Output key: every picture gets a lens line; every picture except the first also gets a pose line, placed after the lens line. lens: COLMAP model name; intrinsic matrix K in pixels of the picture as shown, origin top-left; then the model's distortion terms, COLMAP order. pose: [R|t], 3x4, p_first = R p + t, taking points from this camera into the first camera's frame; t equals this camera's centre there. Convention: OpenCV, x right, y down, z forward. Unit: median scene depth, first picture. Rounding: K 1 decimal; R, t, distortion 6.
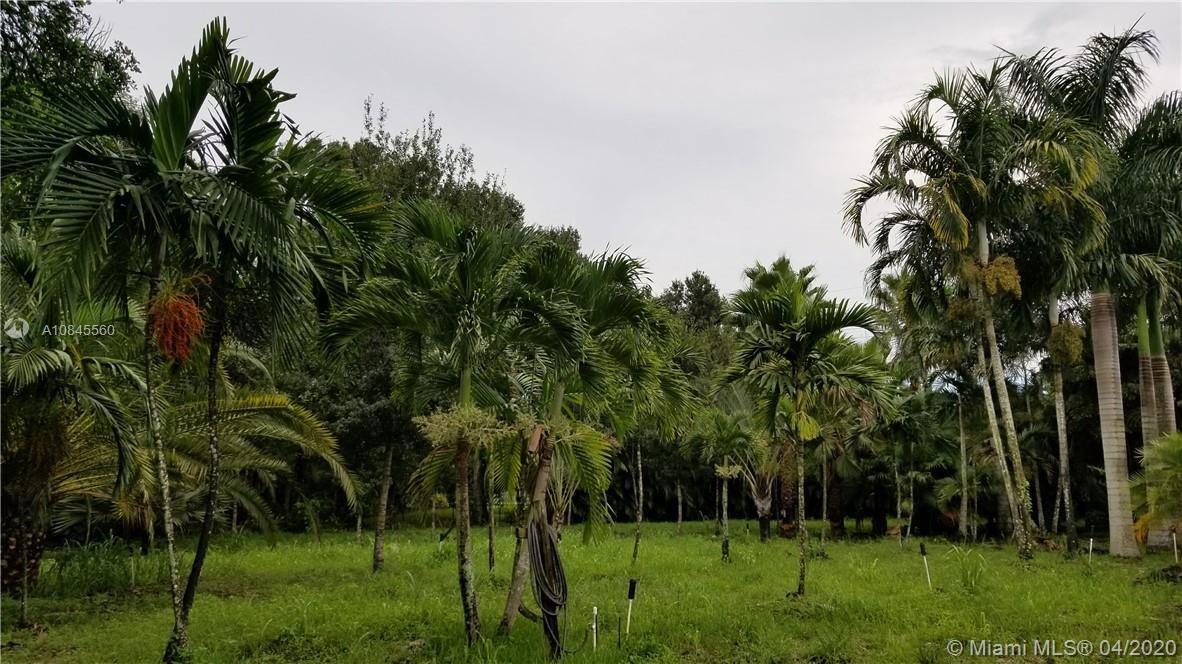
lens RADIAL K [[969.8, 0, 591.0], [0, 969.8, 332.0], [0, 0, 1]] dist [-0.003358, -0.008176]
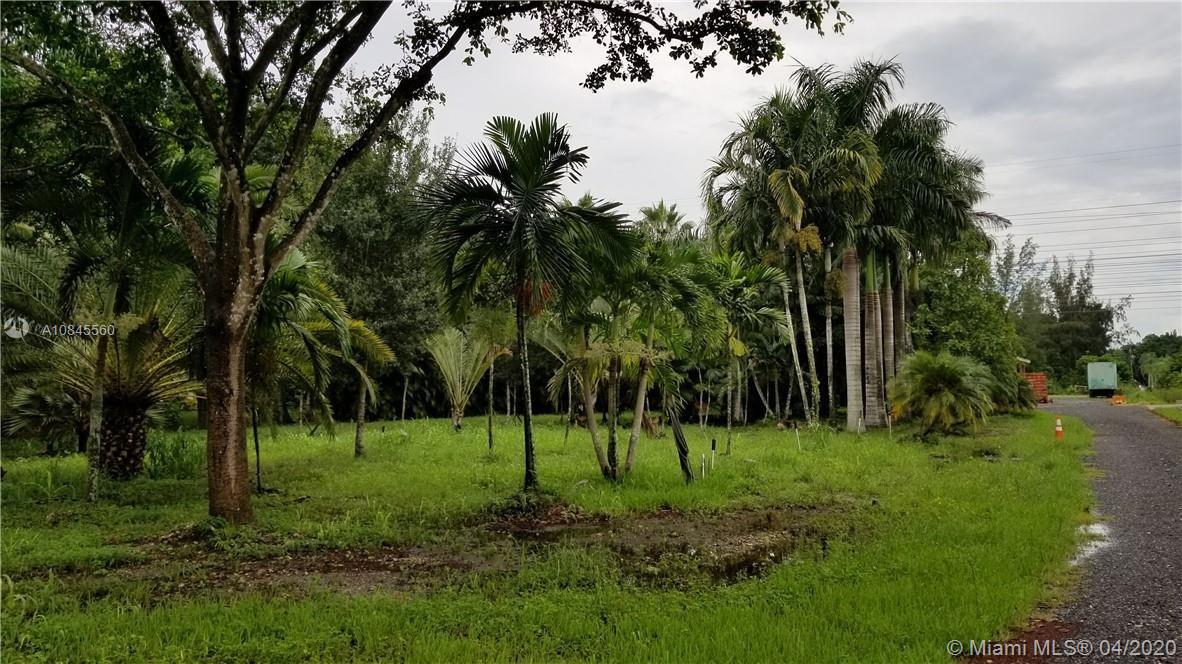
lens RADIAL K [[969.8, 0, 591.0], [0, 969.8, 332.0], [0, 0, 1]] dist [-0.003358, -0.008176]
pose [[0.945126, 0.009733, 0.326560, -0.316066], [-0.042995, 0.994568, 0.094794, -0.039381], [-0.323863, -0.103632, 0.940411, -0.232625]]
